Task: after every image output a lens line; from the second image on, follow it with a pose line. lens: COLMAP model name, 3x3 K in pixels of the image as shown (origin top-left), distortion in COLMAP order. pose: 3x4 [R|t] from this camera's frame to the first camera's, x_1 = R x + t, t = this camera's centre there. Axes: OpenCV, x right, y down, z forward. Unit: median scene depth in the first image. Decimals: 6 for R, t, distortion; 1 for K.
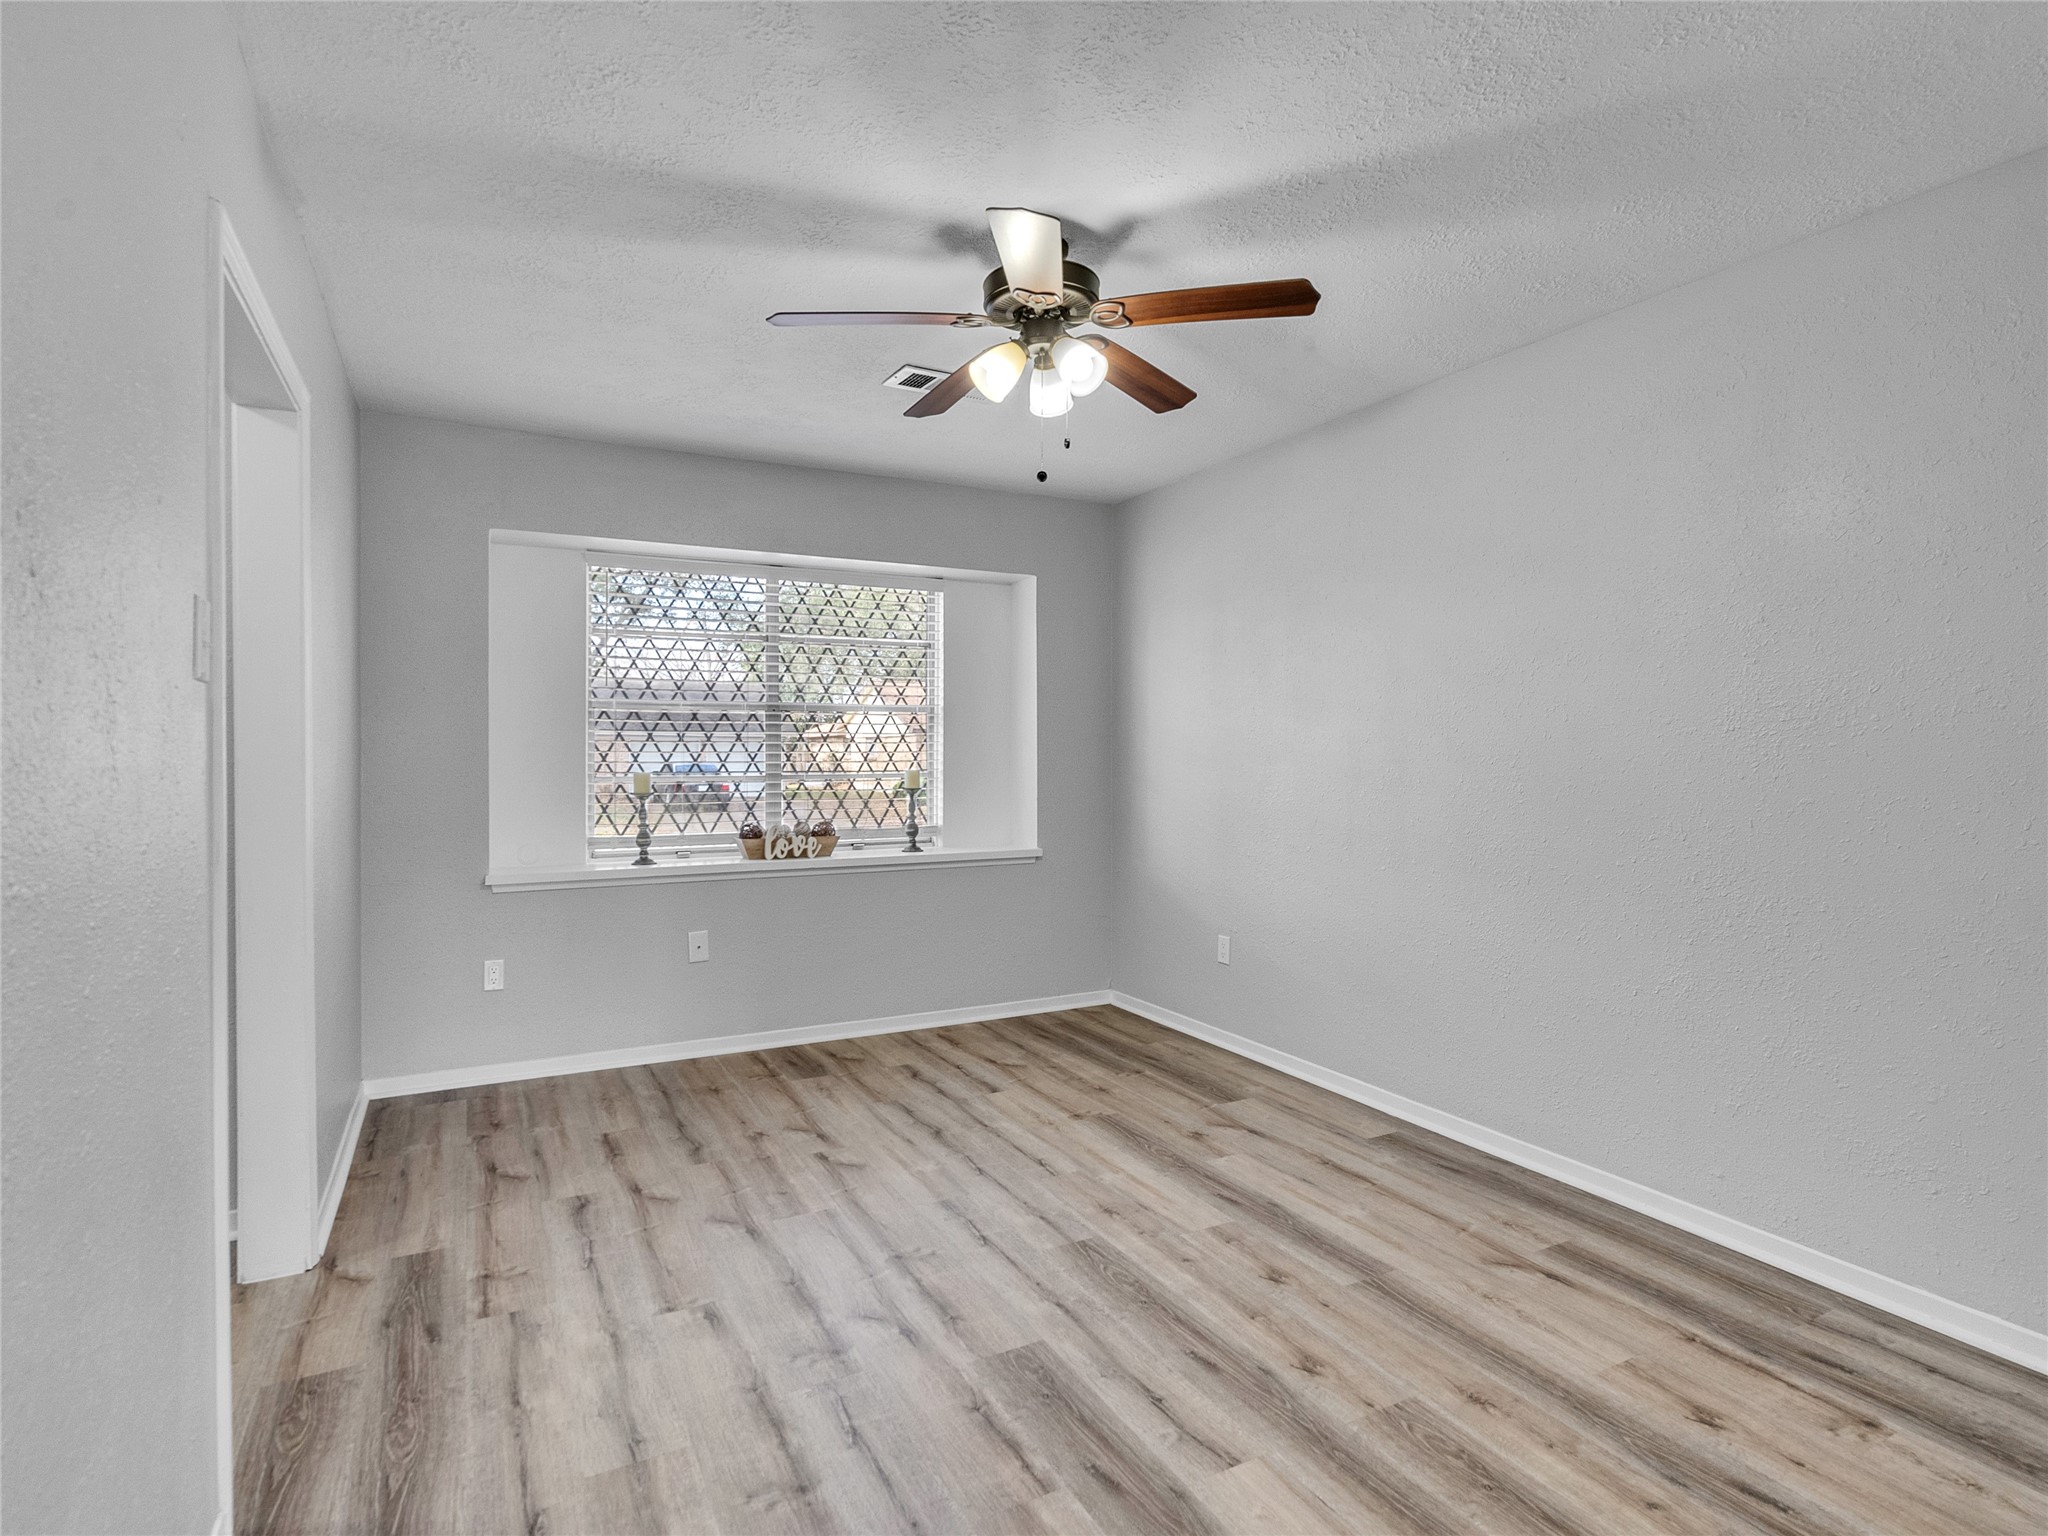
lens RADIAL K [[1042.4, 0, 1004.5], [0, 1042.4, 767.6], [0, 0, 1]] dist [-0.010577, 0.005441]
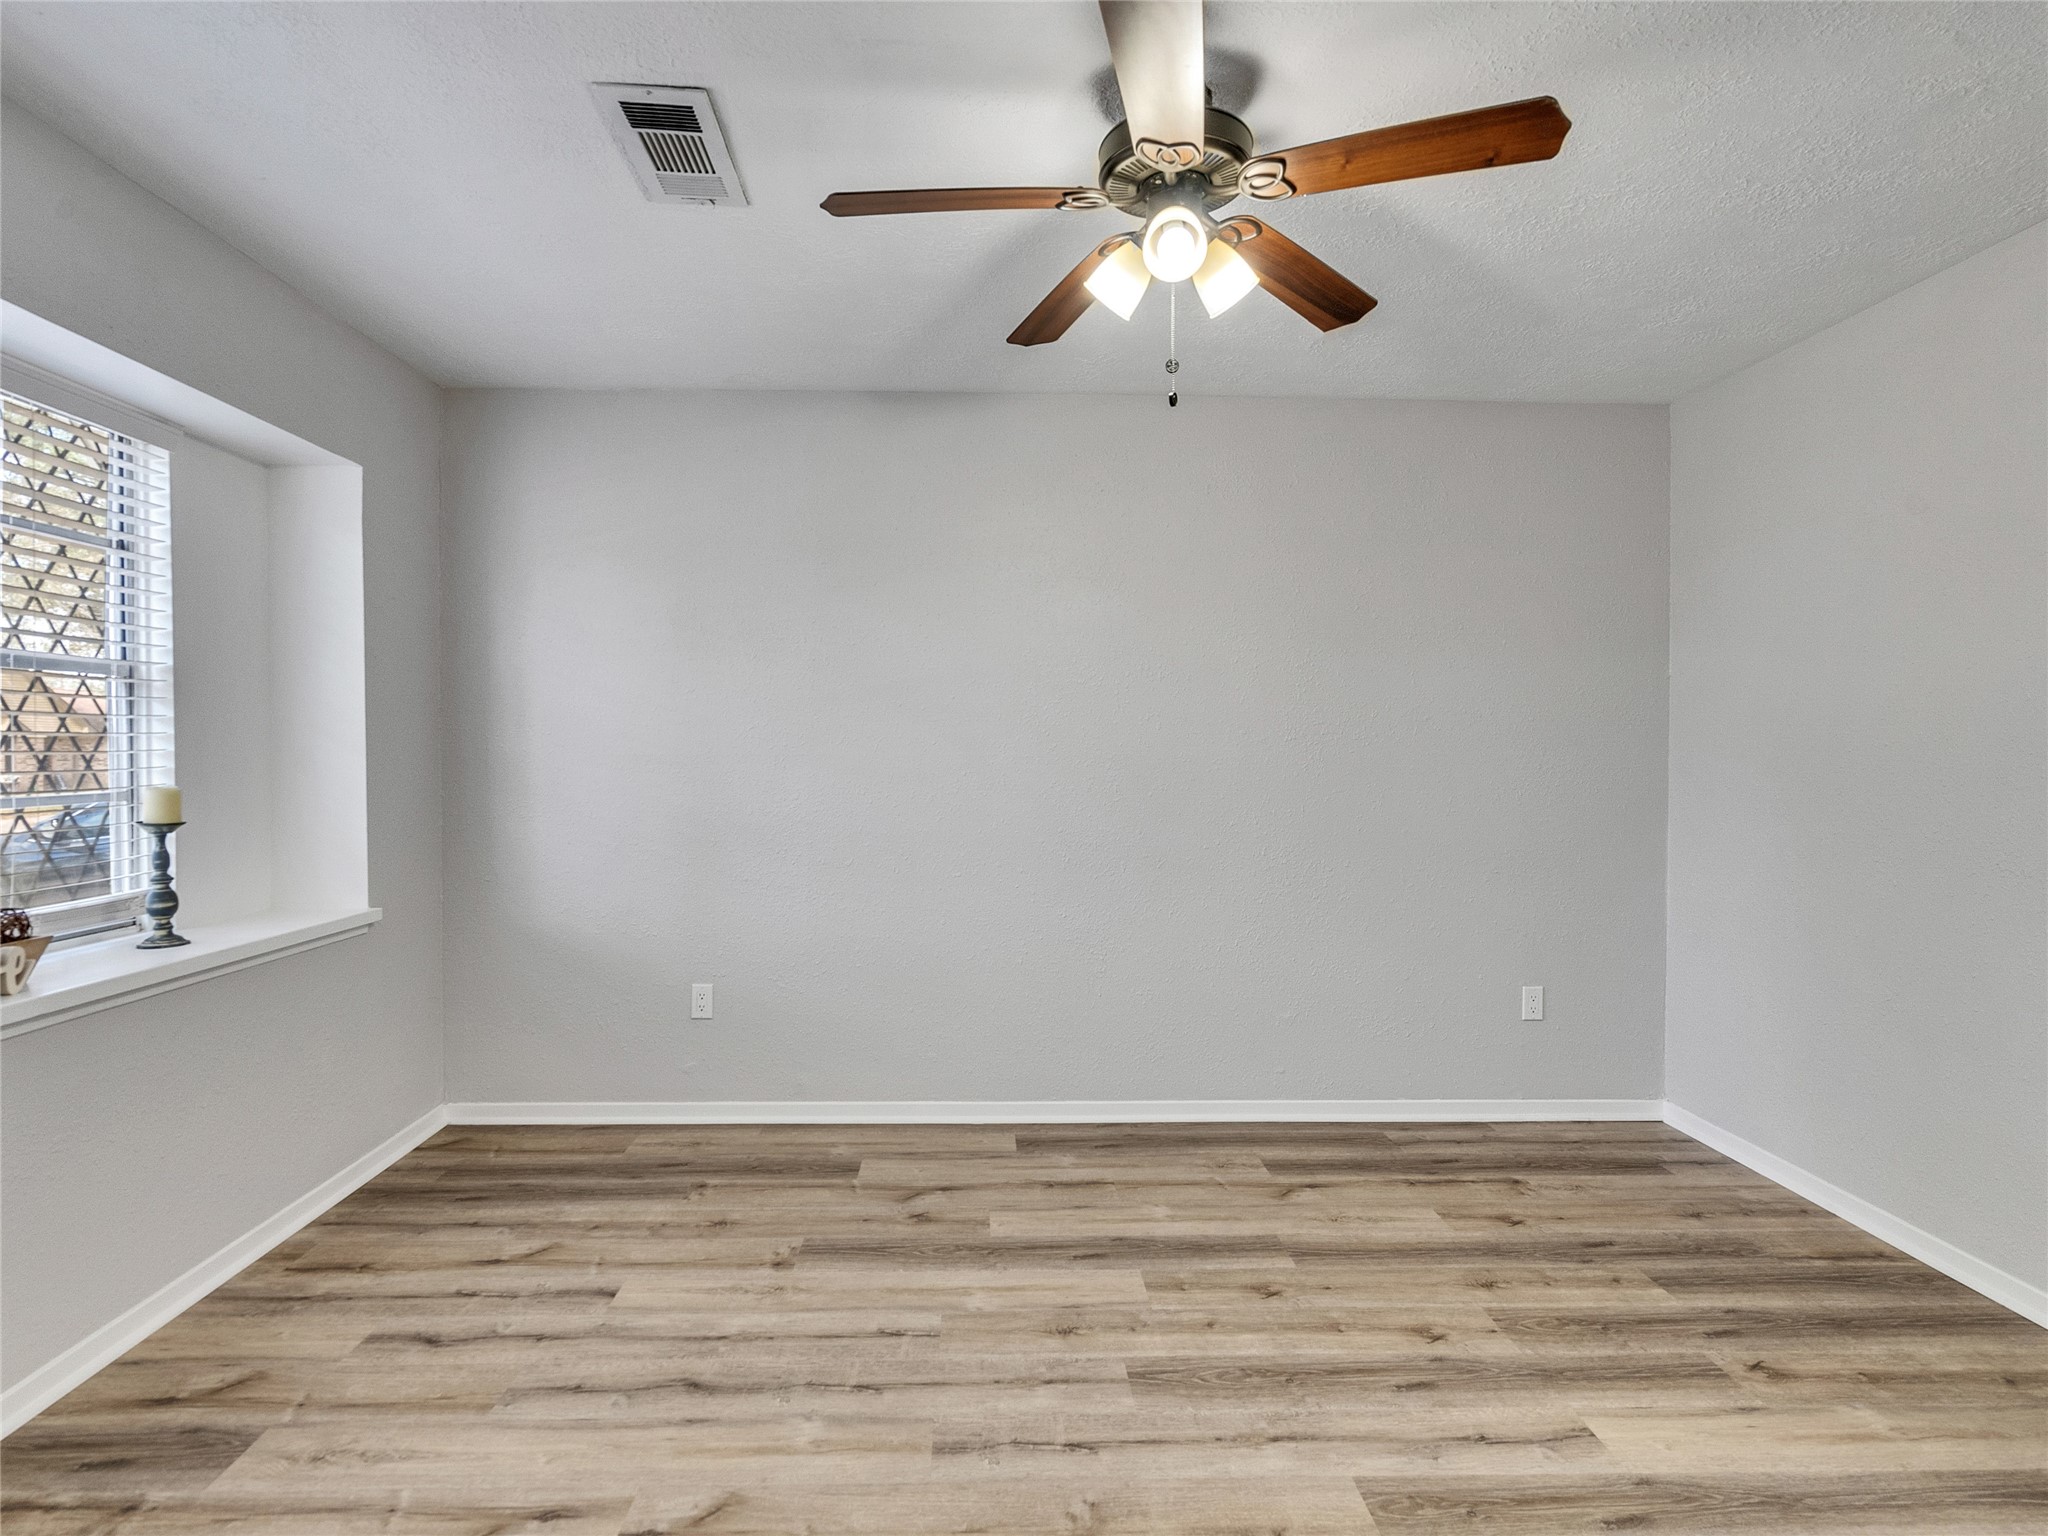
lens RADIAL K [[1042.4, 0, 1004.5], [0, 1042.4, 767.6], [0, 0, 1]] dist [-0.010577, 0.005441]
pose [[0.435707, -0.013039, 0.899994, -0.563975], [0.009849, 0.999904, 0.009718, -0.013926], [-0.900035, 0.004630, 0.435794, 0.615052]]
